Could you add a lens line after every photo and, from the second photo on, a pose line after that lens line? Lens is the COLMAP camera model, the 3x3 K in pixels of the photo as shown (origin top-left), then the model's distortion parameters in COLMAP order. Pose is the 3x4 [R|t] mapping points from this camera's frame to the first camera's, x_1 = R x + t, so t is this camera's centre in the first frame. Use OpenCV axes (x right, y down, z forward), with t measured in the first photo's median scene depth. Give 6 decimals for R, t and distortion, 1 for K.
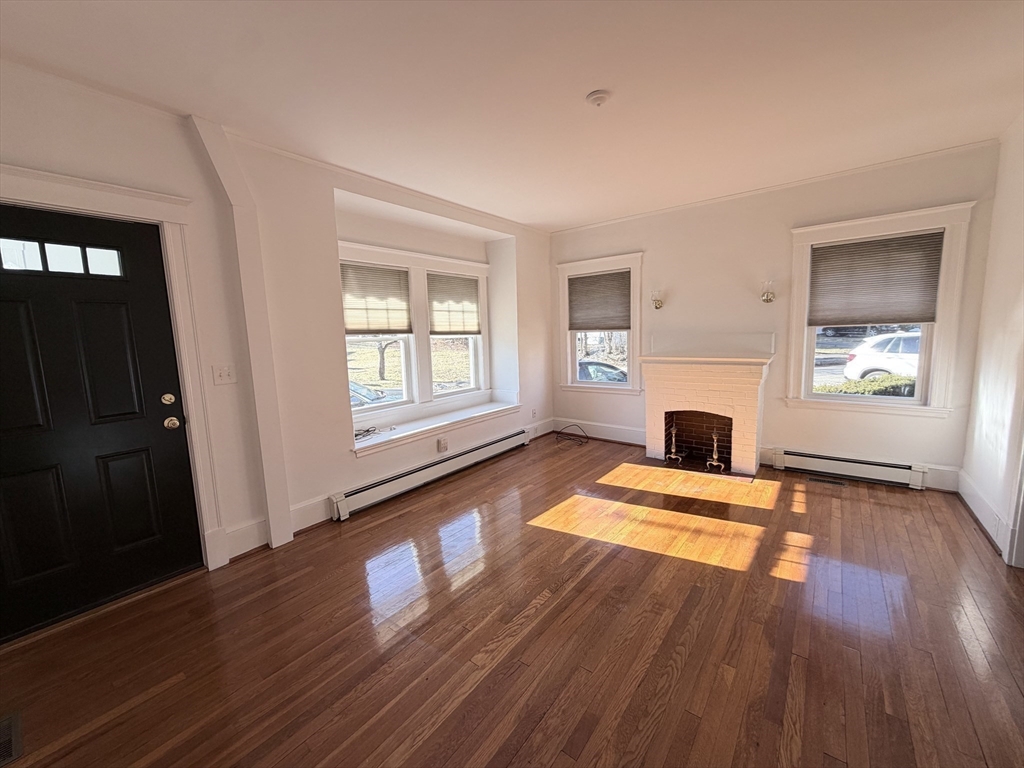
lens RADIAL K [[406.0, 0, 508.3], [0, 406.0, 381.1], [0, 0, 1]] dist [-0.001724, -0.000218]
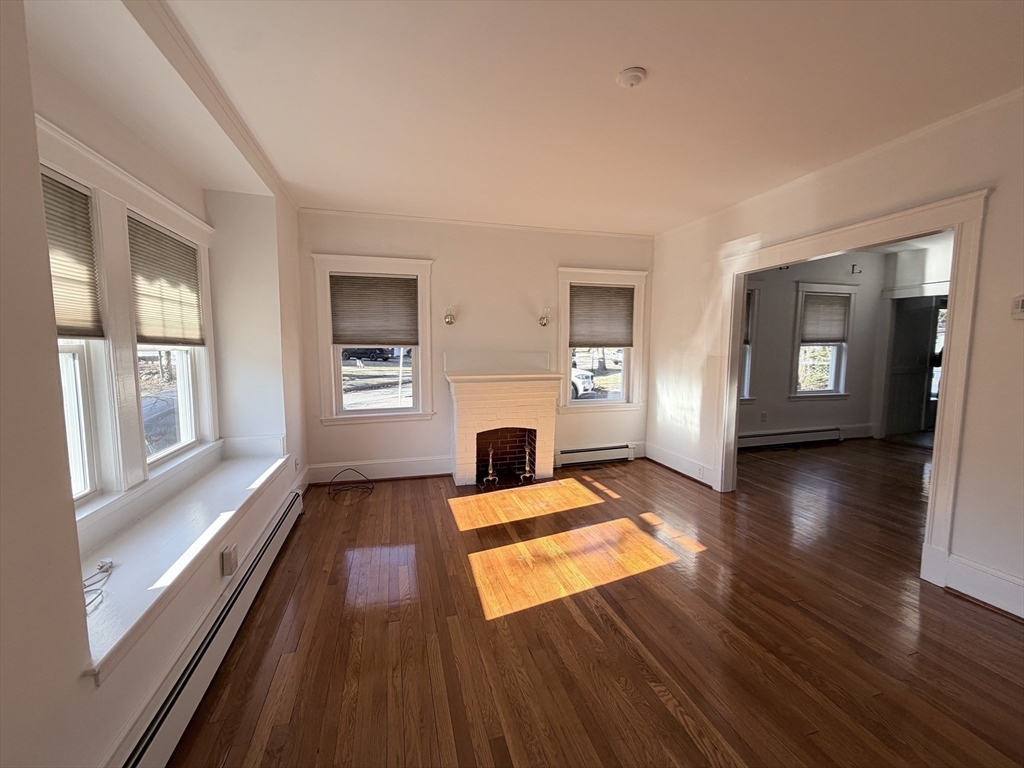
lens RADIAL K [[406.0, 0, 507.2], [0, 406.0, 382.3], [0, 0, 1]] dist [-0.001724, -0.000218]
pose [[0.582063, -0.041278, 0.812095, -0.359944], [0.077819, 0.996954, -0.005102, -0.034789], [-0.809411, 0.066166, 0.583503, 0.407492]]
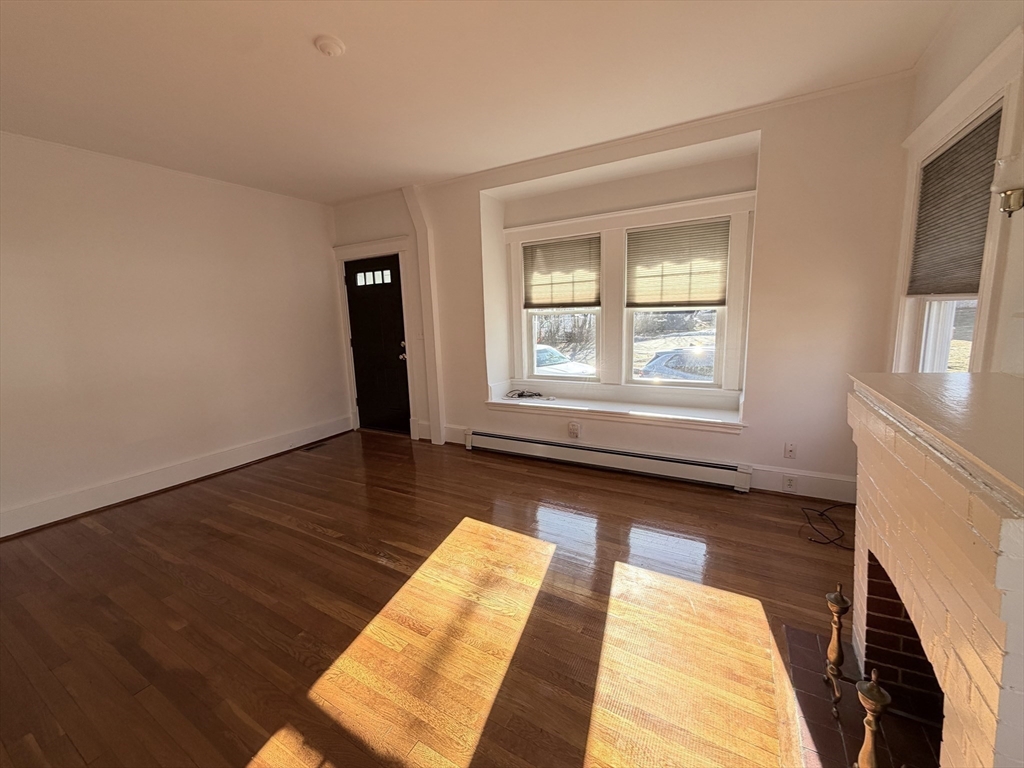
lens RADIAL K [[406.0, 0, 506.5], [0, 406.0, 385.1], [0, 0, 1]] dist [-0.001724, -0.000218]
pose [[0.154296, 0.193474, -0.968896, 0.679239], [-0.091724, 0.979210, 0.180927, -0.094483], [0.983758, 0.060954, 0.168835, 0.686397]]
